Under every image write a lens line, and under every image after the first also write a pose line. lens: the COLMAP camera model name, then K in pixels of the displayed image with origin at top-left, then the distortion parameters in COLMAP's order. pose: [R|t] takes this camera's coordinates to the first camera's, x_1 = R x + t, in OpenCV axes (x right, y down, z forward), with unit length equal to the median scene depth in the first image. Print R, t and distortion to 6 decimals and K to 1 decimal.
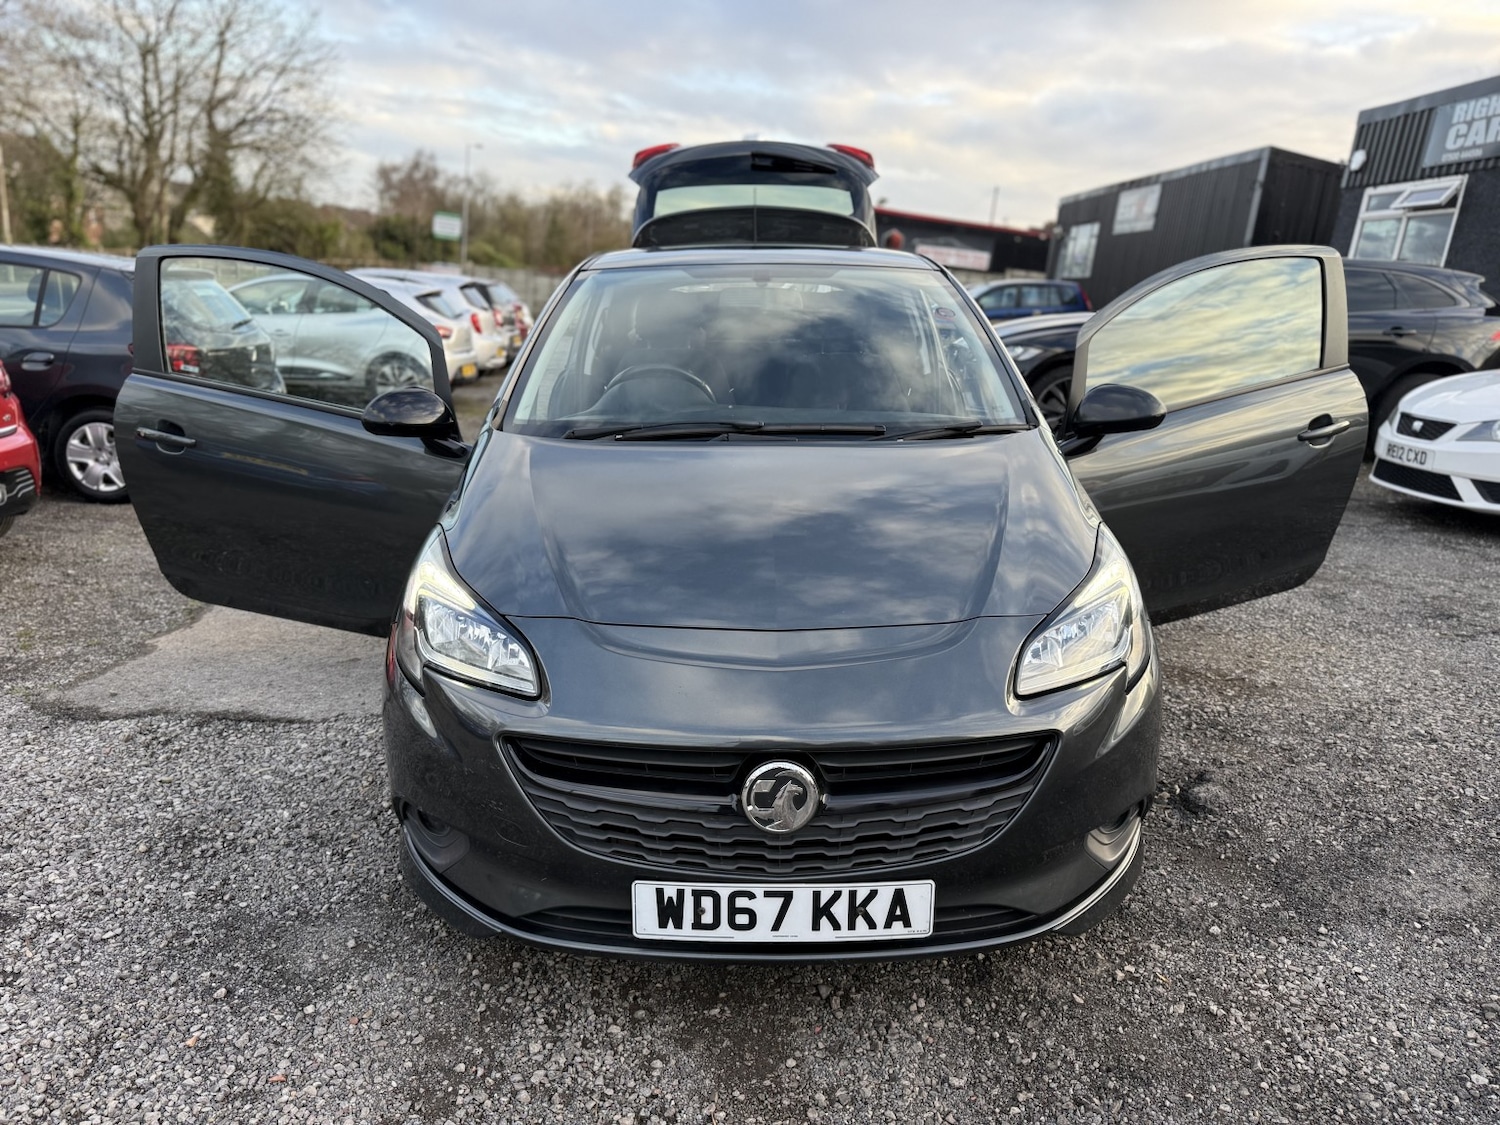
lens RADIAL K [[1065.8, 0, 754.6], [0, 1065.8, 577.0], [0, 0, 1]] dist [0.002228, -0.008291]
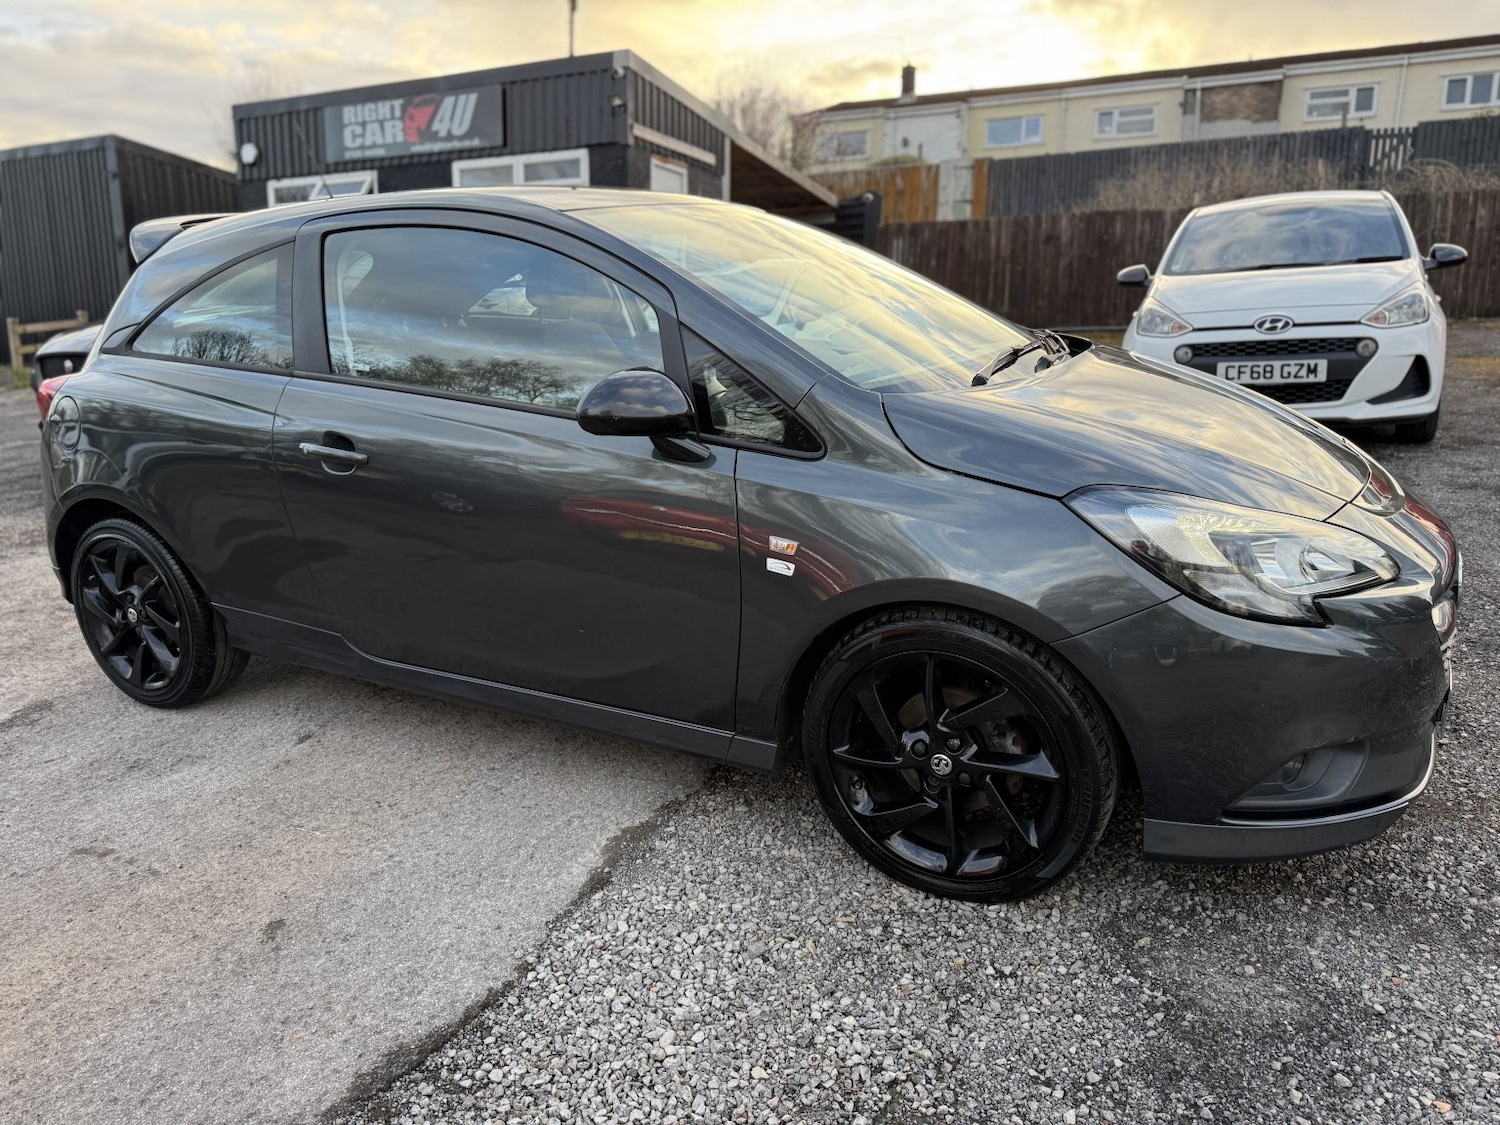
lens RADIAL K [[1058.3, 0, 743.6], [0, 1058.3, 563.1], [0, 0, 1]] dist [0.027268, -0.034489]
pose [[0.471402, -0.267258, 0.840448, -1.095576], [0.279271, 0.949172, 0.145190, -0.184246], [-0.836533, 0.166269, 0.522079, 0.769619]]
